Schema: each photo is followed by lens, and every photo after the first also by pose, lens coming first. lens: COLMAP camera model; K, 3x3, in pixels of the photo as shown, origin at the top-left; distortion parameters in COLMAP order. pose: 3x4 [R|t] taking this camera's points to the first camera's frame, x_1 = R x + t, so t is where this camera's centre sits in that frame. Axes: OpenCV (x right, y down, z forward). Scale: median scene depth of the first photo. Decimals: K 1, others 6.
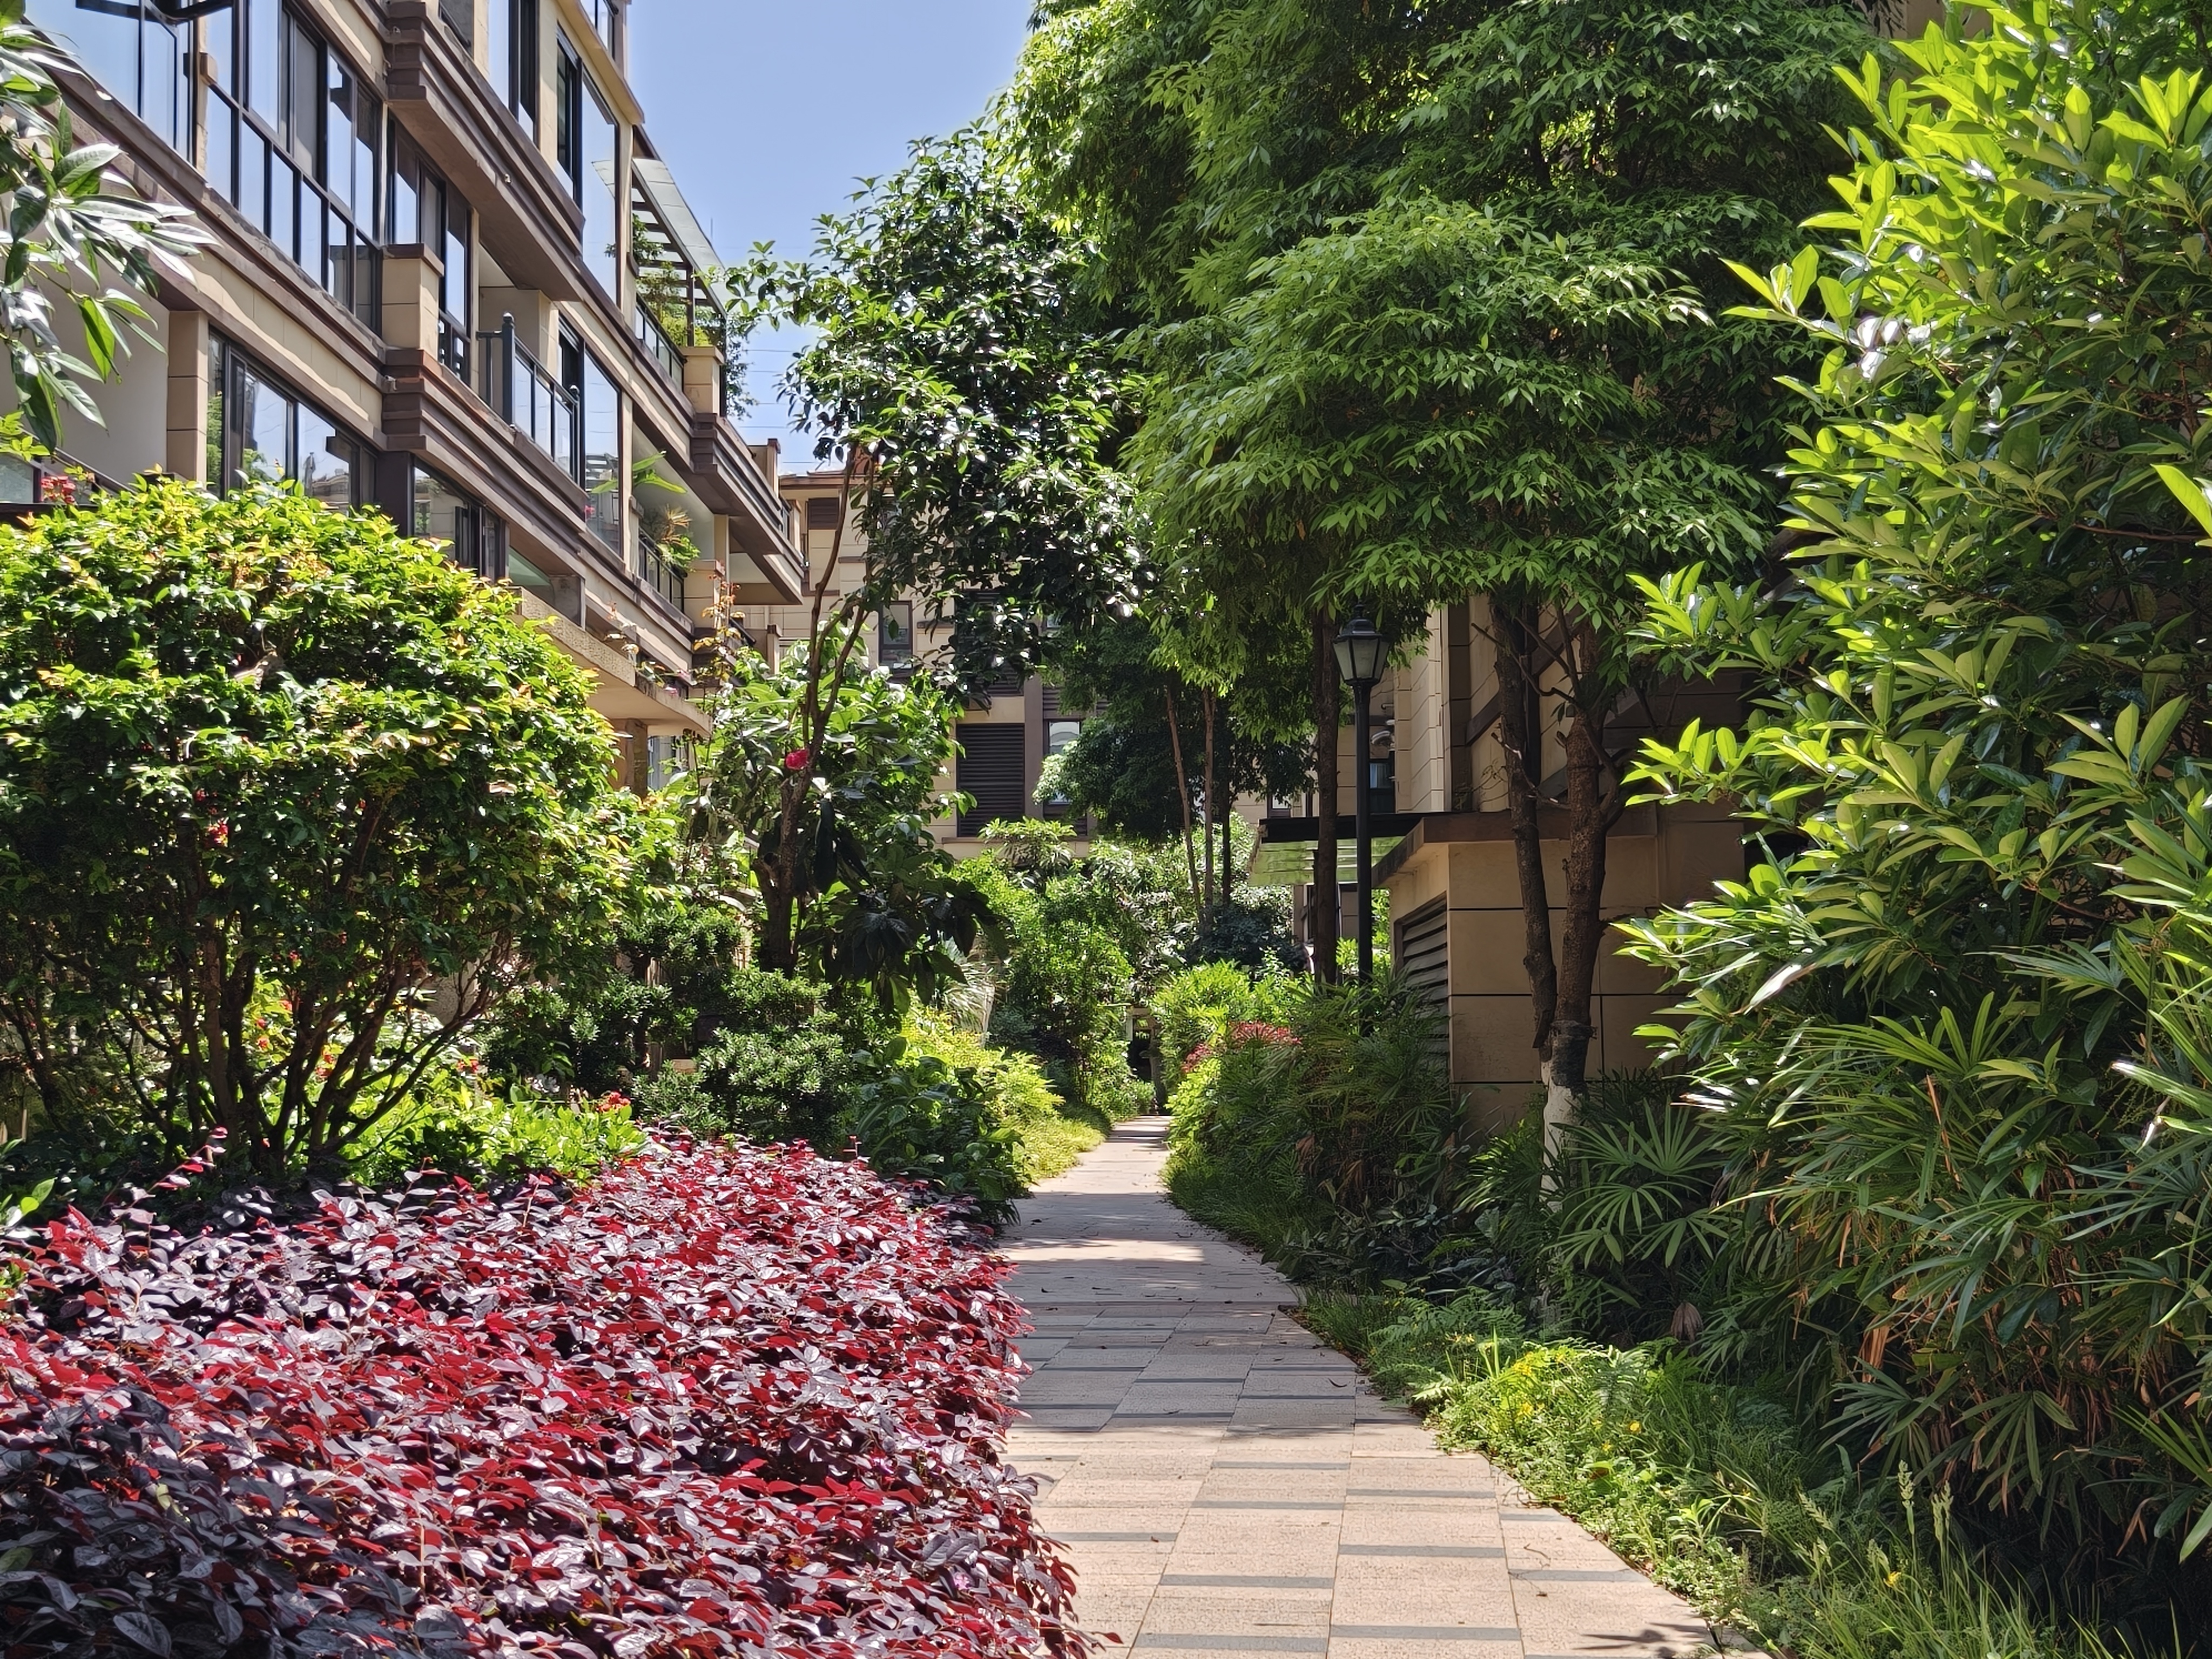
lens RADIAL K [[3101.9, 0, 1106.0], [0, 3101.9, 829.5], [0, 0, 1]] dist [0.011056, -0.043844]
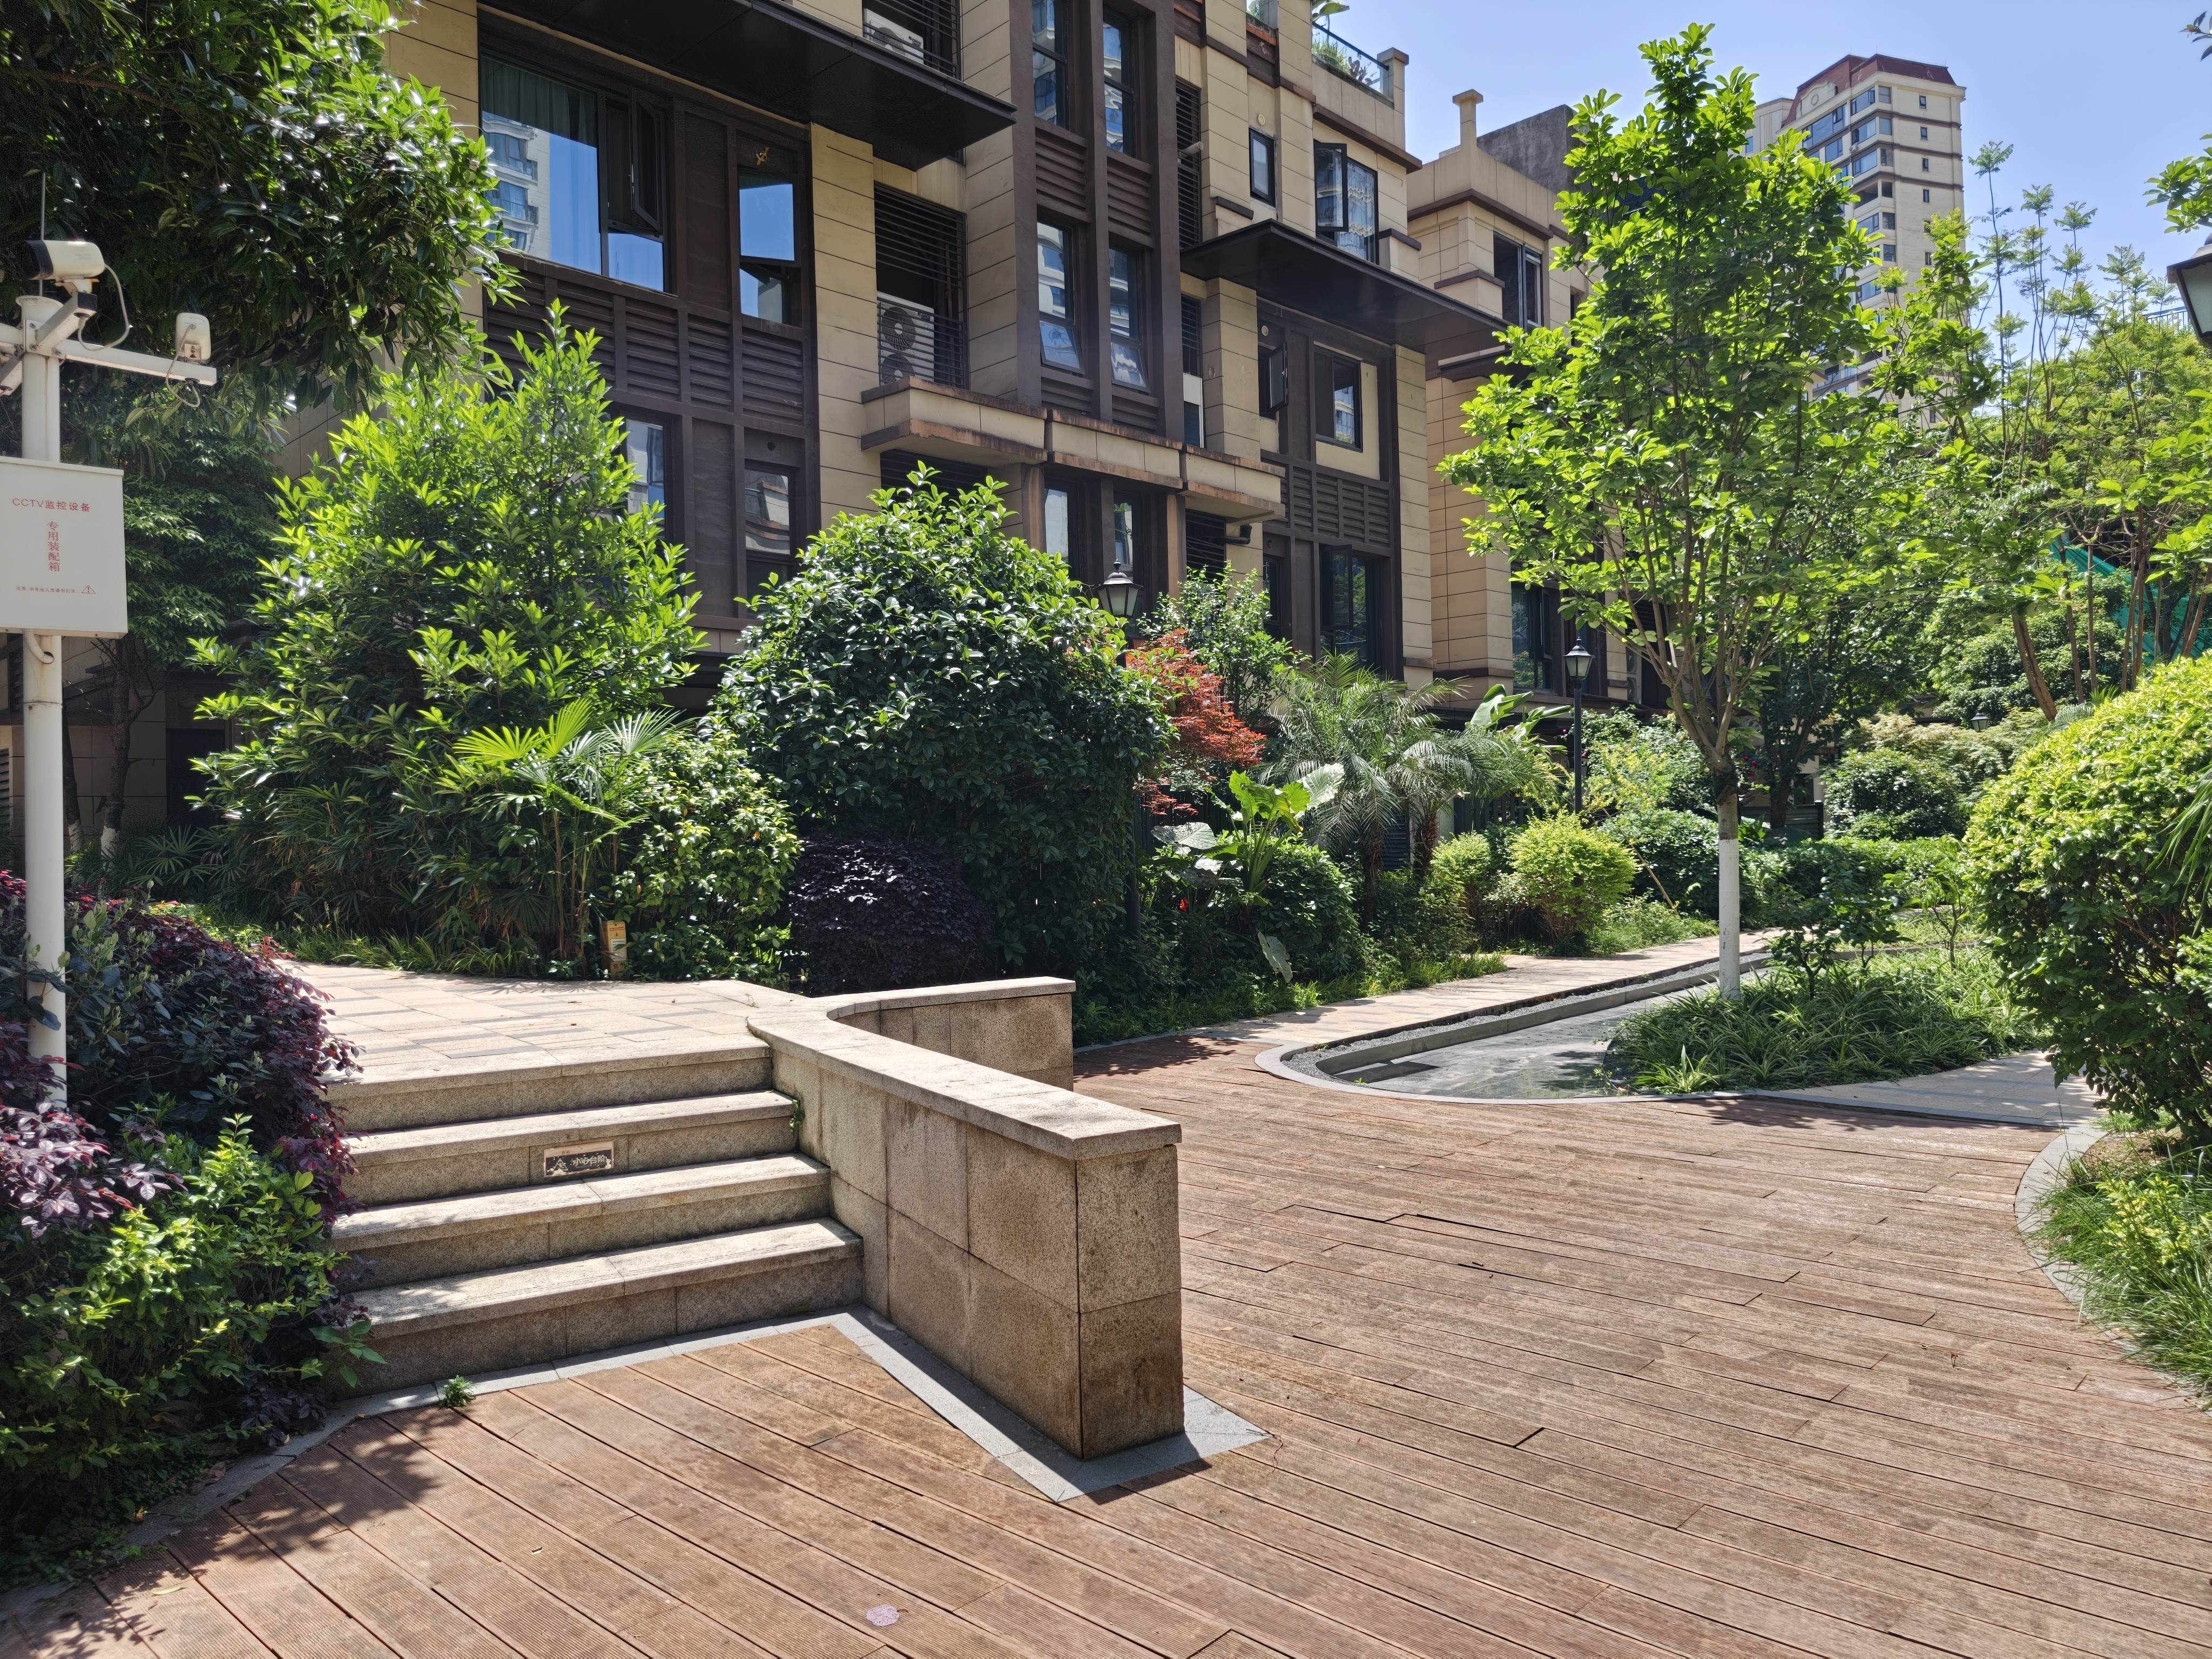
lens RADIAL K [[1485.8, 0, 1106.0], [0, 1485.8, 829.5], [0, 0, 1]] dist [0.001411, 0.001307]
pose [[0.682463, -0.004971, 0.730903, -0.314604], [-0.041196, 0.998126, 0.045255, -0.003031], [-0.729758, -0.060995, 0.680980, -0.692478]]
